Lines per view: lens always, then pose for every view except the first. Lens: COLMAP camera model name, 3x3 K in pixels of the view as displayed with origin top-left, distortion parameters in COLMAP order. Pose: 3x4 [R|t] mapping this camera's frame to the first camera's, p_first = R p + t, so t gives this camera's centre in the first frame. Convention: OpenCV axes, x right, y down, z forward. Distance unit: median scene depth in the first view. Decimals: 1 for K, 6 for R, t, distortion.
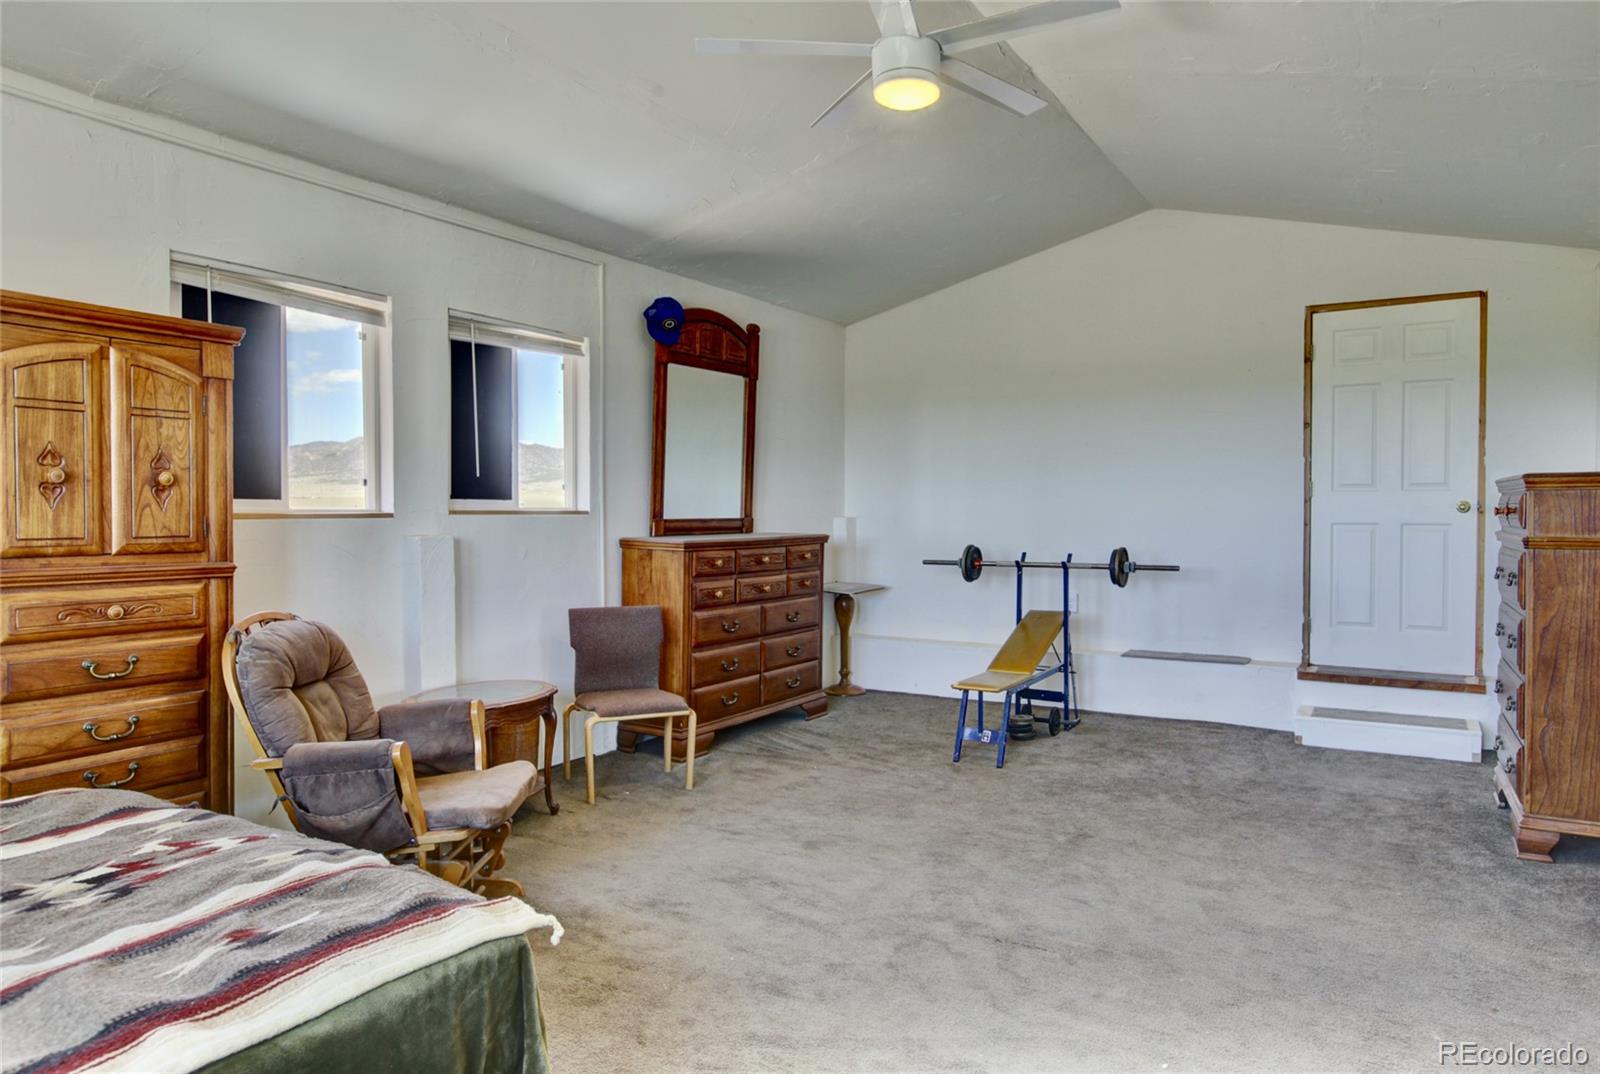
lens RADIAL K [[991.4, 0, 800.0], [0, 991.4, 537.0], [0, 0, 1]] dist [0.000980, 0.000060]
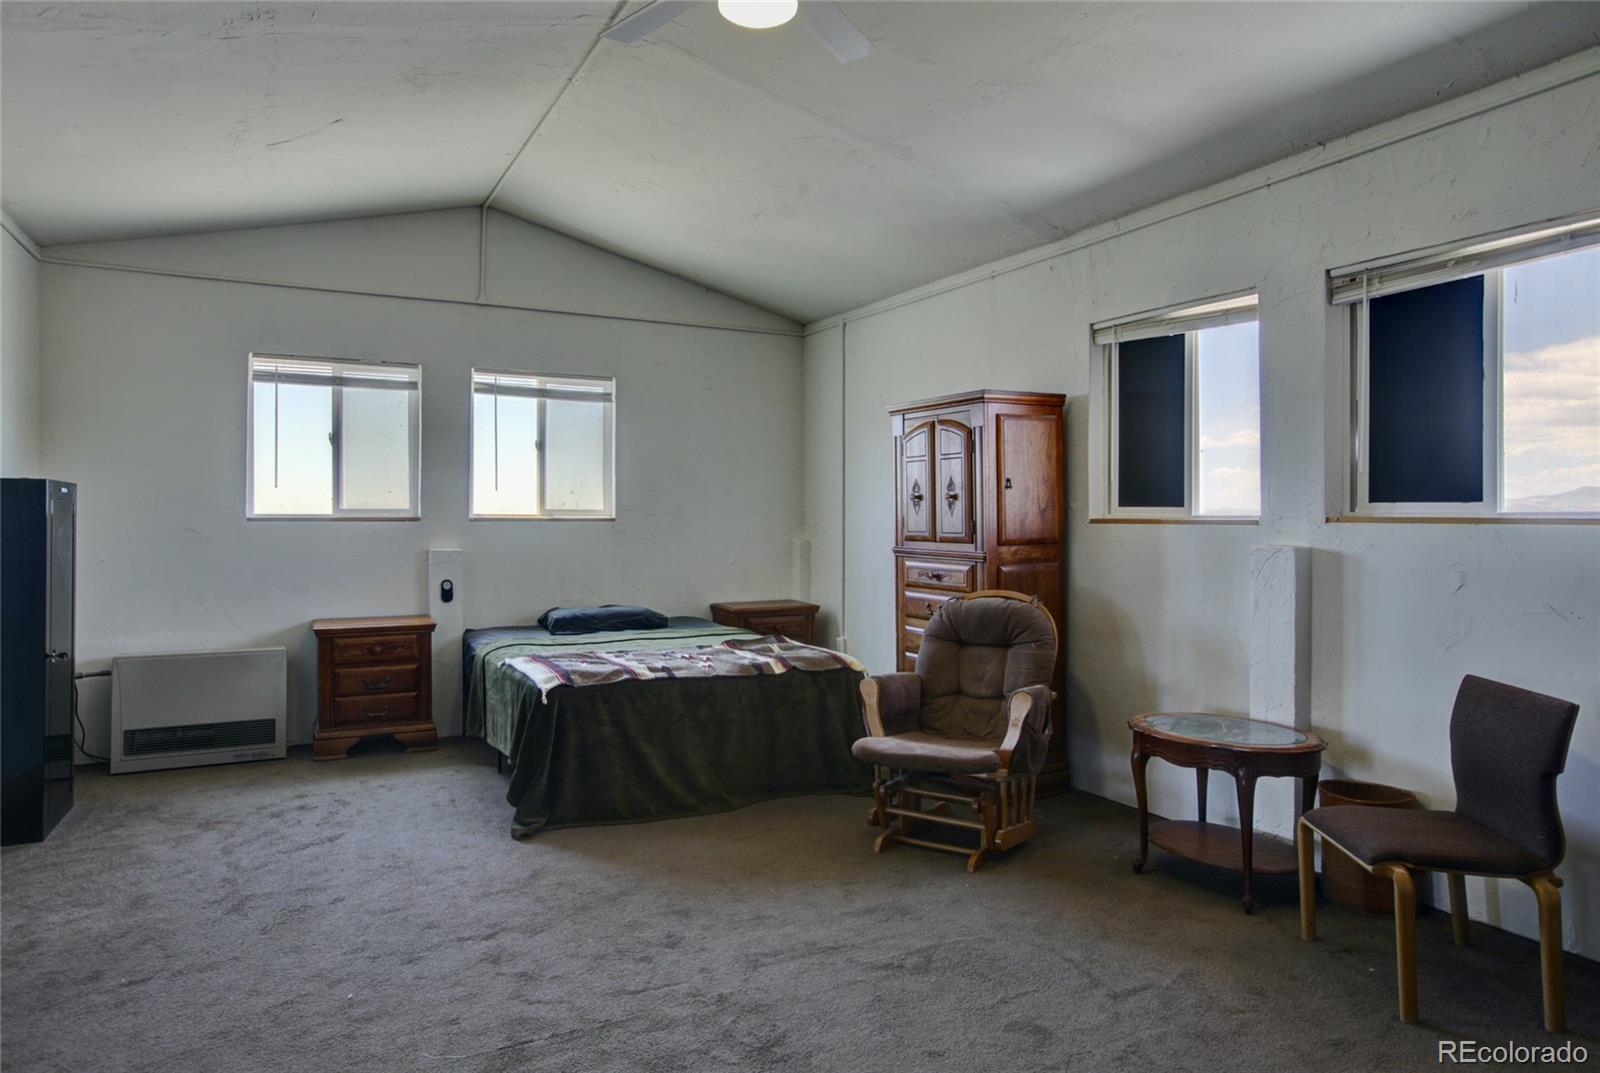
lens RADIAL K [[999.8, 0, 800.4], [0, 999.8, 516.7], [0, 0, 1]] dist [-0.025391, 0.000995]
pose [[-0.506584, 0.005658, -0.862172, 0.620617], [-0.019081, 0.999660, 0.017771, -0.036439], [0.861979, 0.025454, -0.506304, 1.136559]]
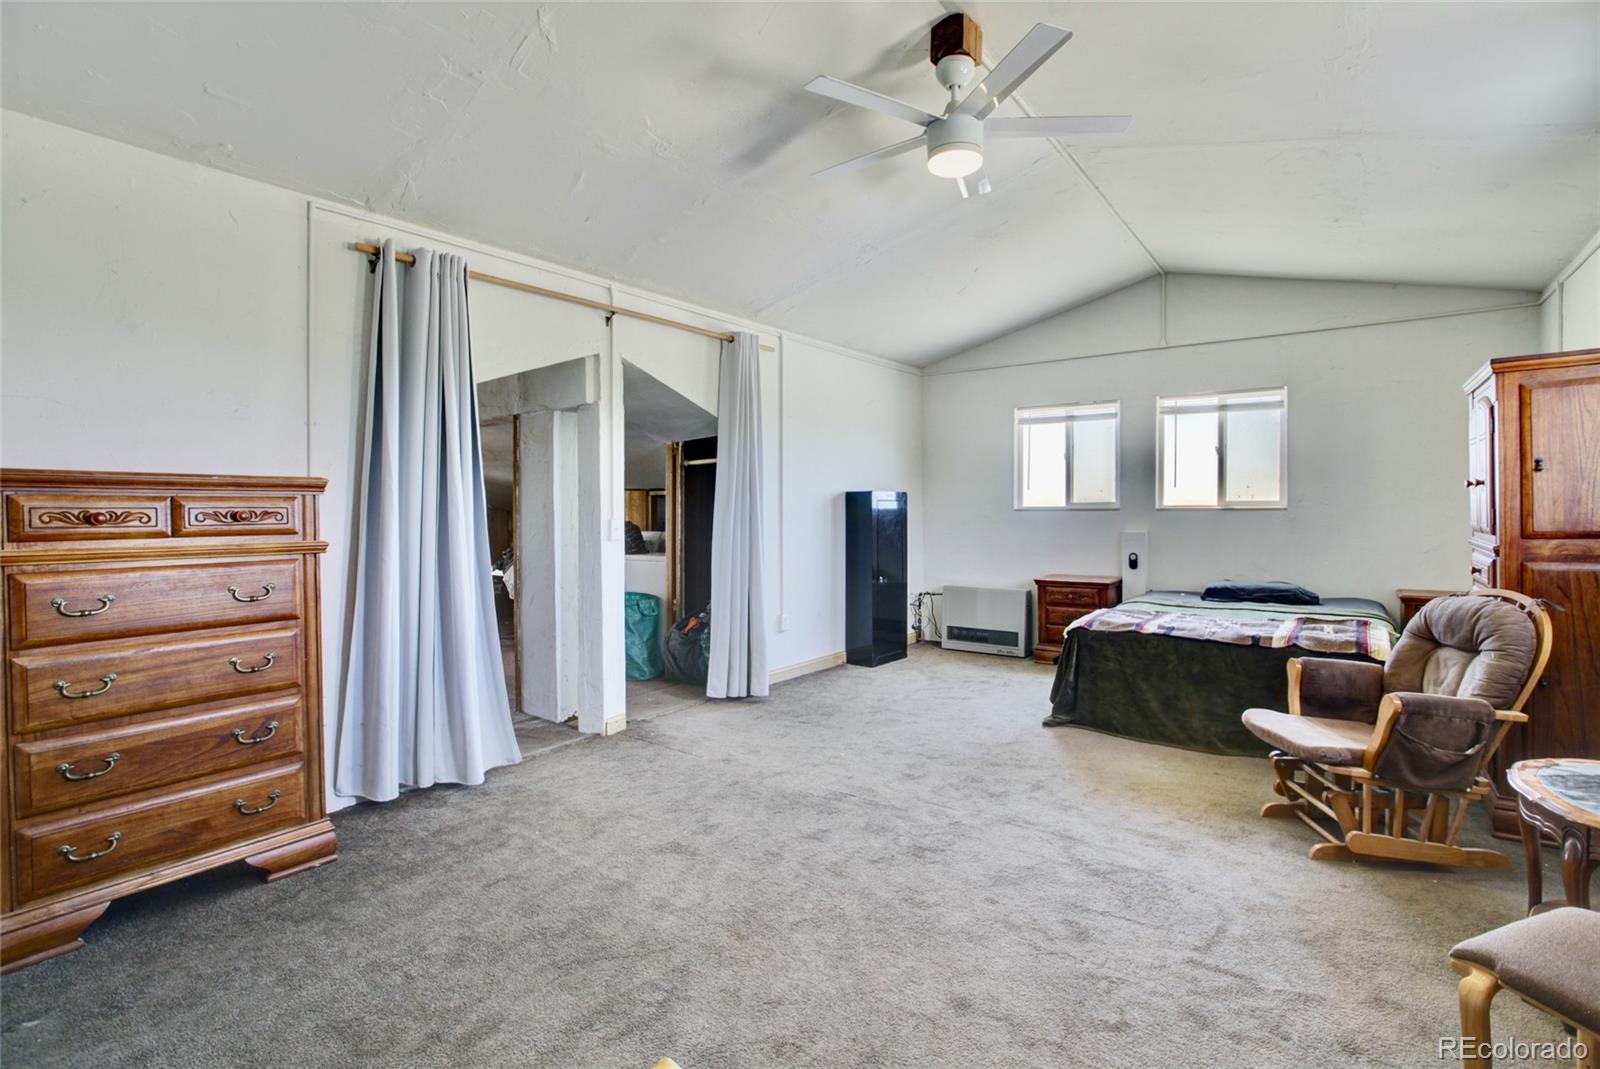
lens RADIAL K [[754.8, 0, 799.8], [0, 754.8, 523.5], [0, 0, 1]] dist [-0.051376, 0.014627]
pose [[-0.995994, 0.010644, 0.088786, 0.172310], [0.014479, 0.998984, 0.042668, -0.042658], [-0.088242, 0.043783, -0.995136, 1.515780]]
